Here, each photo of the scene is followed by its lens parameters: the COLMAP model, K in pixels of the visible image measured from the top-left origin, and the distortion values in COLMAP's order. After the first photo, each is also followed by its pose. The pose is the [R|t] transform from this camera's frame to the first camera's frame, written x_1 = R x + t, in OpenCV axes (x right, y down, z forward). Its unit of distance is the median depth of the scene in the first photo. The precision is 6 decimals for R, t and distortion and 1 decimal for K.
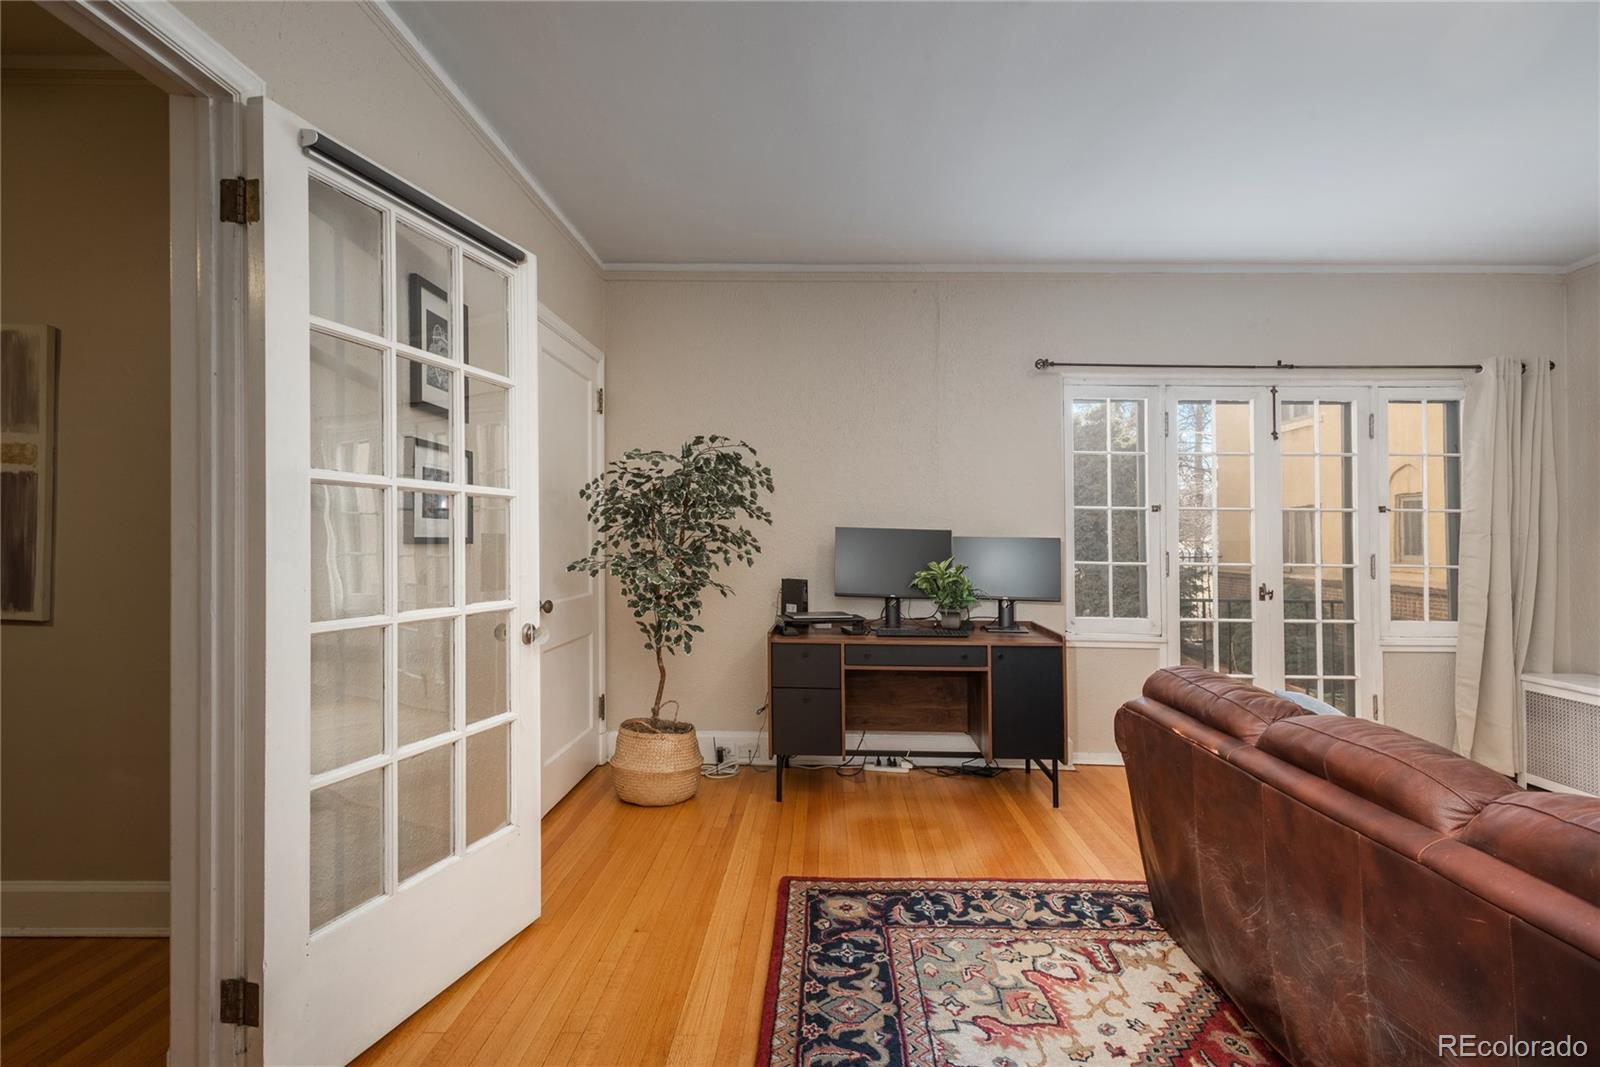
lens RADIAL K [[767.2, 0, 800.0], [0, 767.2, 533.5], [0, 0, 1]] dist [0.018325, -0.000084]
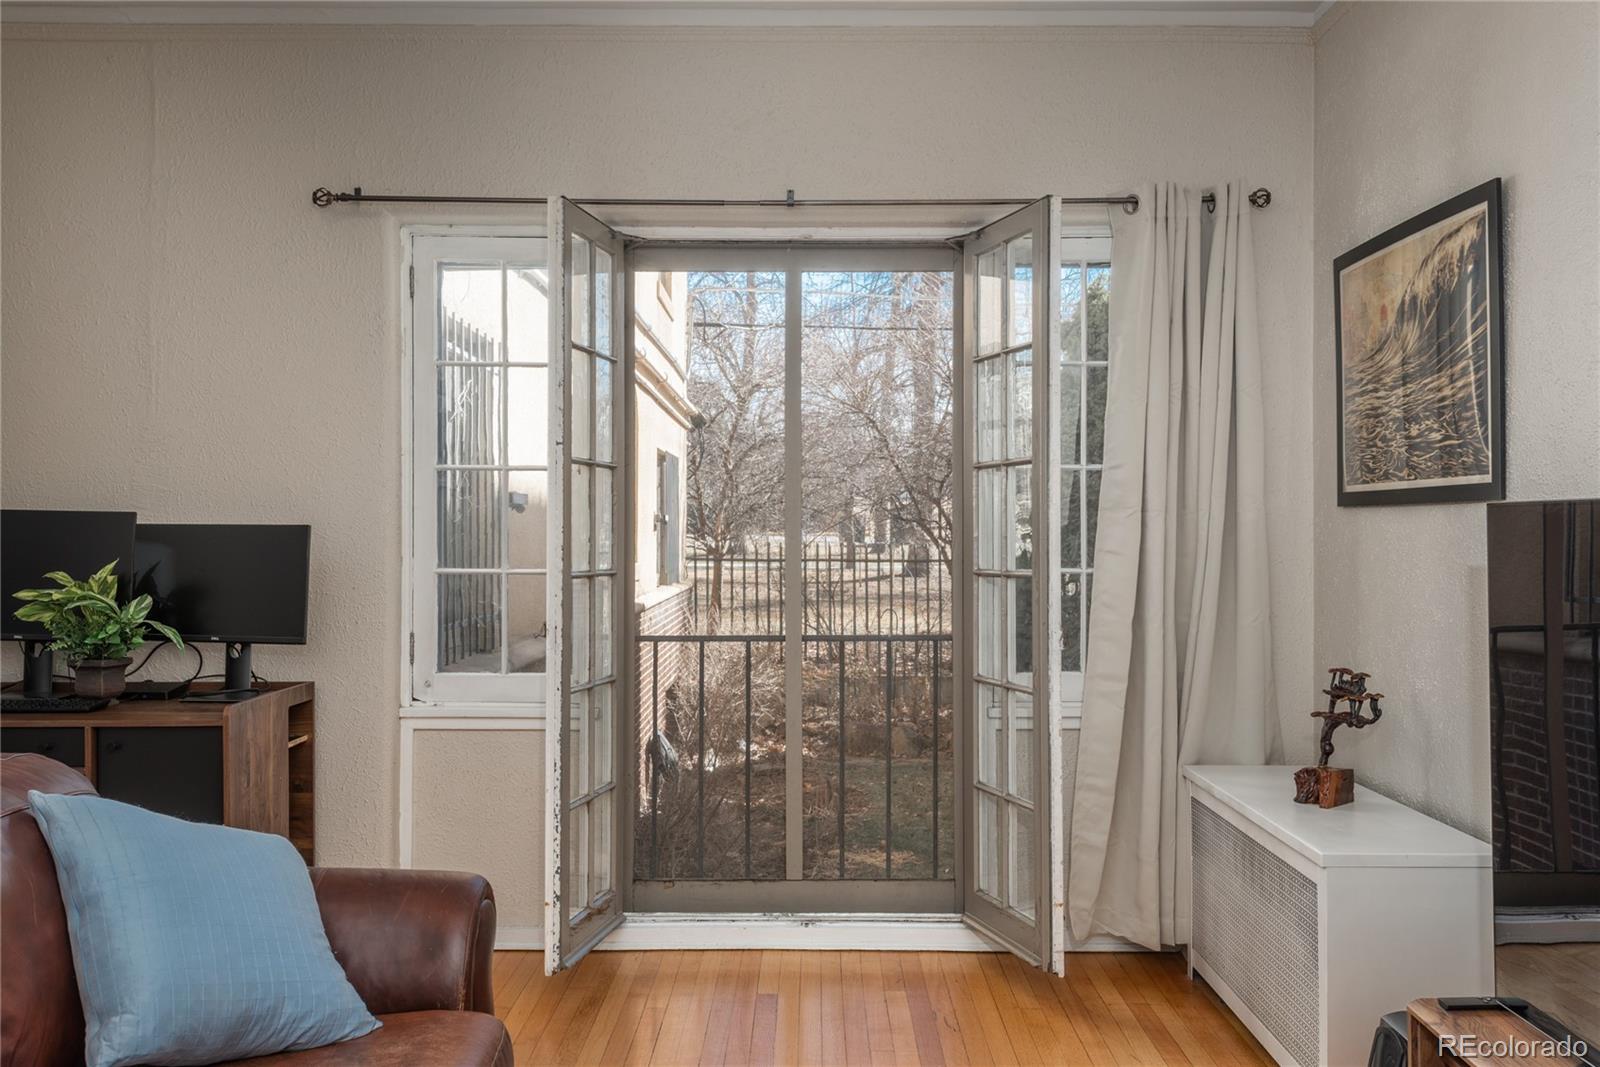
lens RADIAL K [[1541.0, 0, 800.0], [0, 1541.0, 533.5], [0, 0, 1]] dist [0.020410, -0.011862]
pose [[0.999929, -0.009769, 0.006752, 0.821290], [0.009733, 0.999939, 0.005298, 0.011935], [-0.006804, -0.005232, 0.999963, -0.090593]]
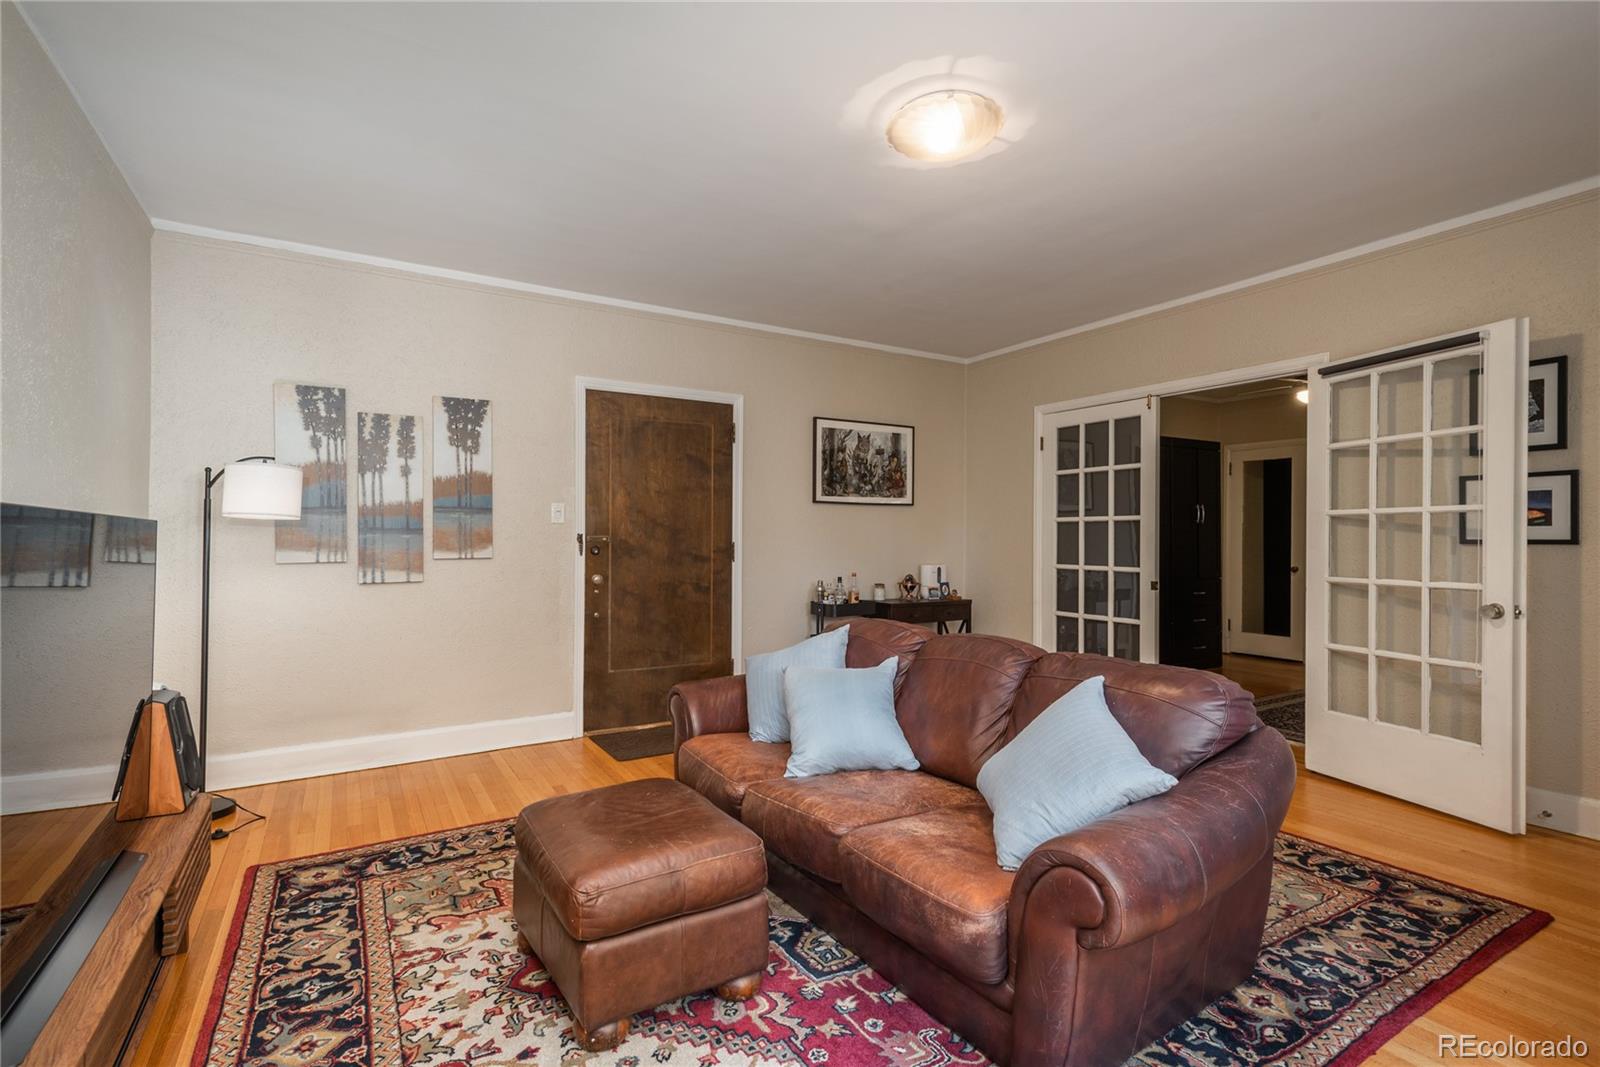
lens RADIAL K [[748.6, 0, 800.0], [0, 748.6, 533.5], [0, 0, 1]] dist [0.019925, -0.000062]
pose [[-0.844333, -0.010112, -0.535723, 1.057571], [-0.004637, 0.999922, -0.011567, 0.019350], [0.535799, -0.007283, -0.844314, 1.148105]]
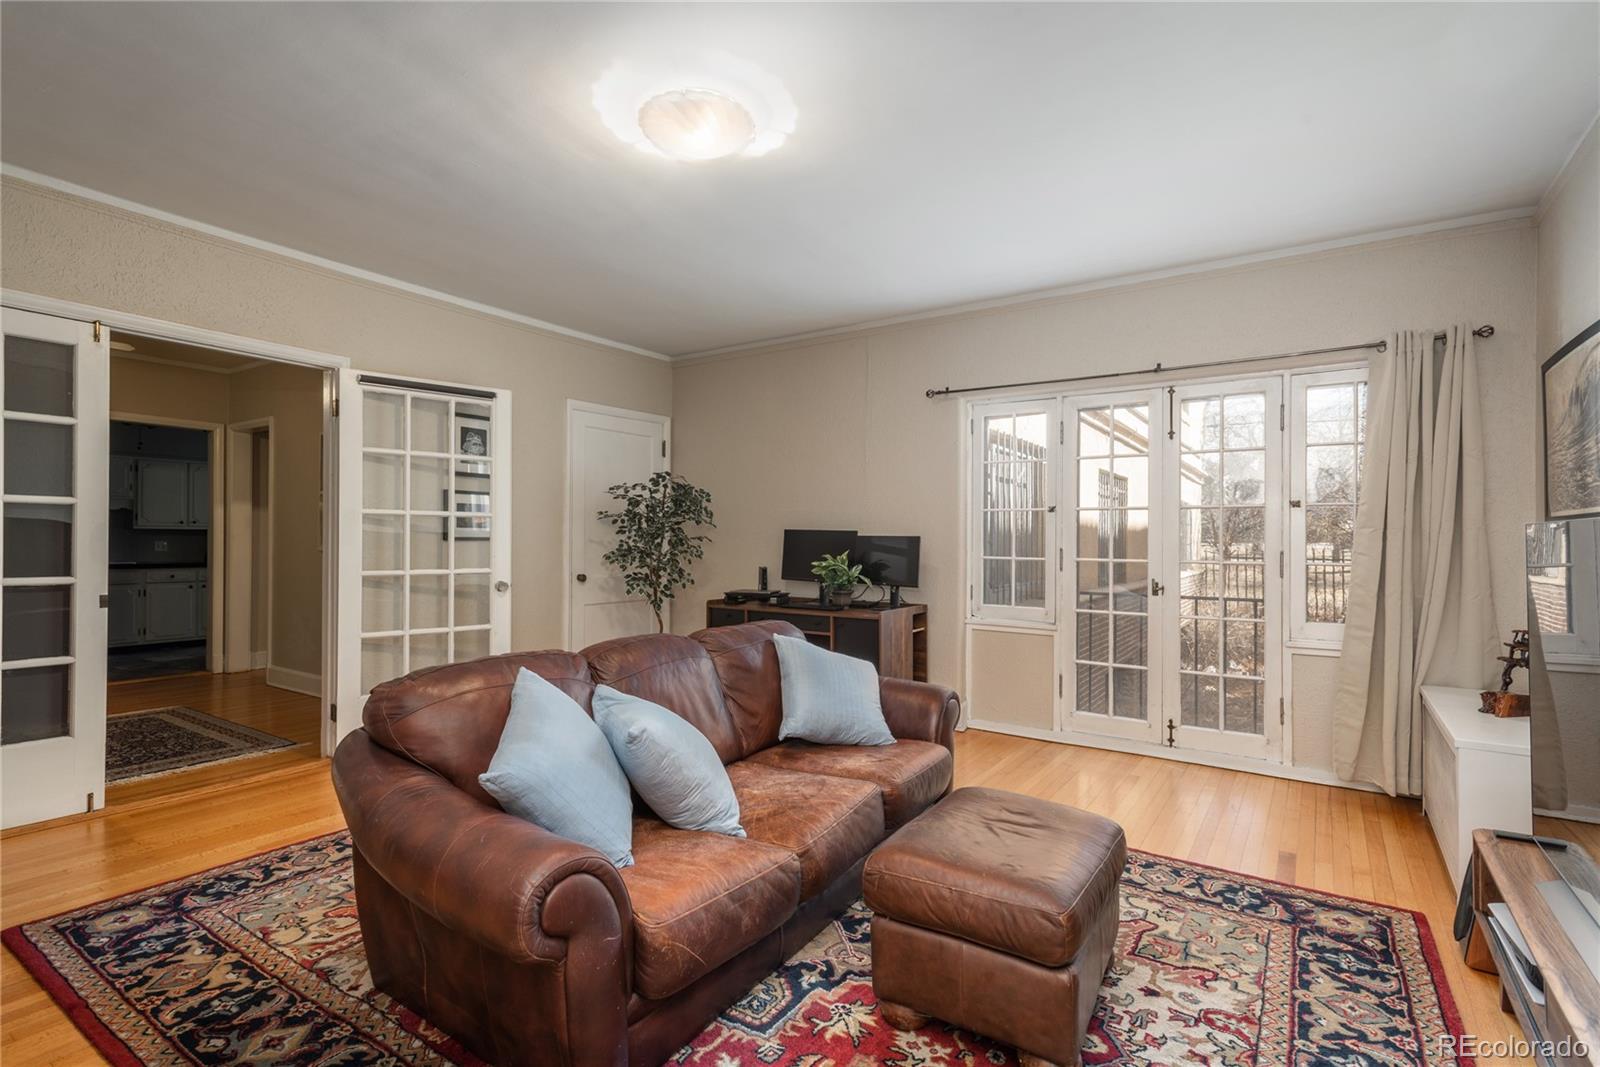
lens RADIAL K [[763.6, 0, 800.0], [0, 763.6, 533.5], [0, 0, 1]] dist [0.025106, -0.000088]
pose [[0.836551, -0.008440, -0.547824, 1.037472], [0.003982, 0.999949, -0.009325, 0.015319], [0.547875, 0.005619, 0.836542, -0.163468]]
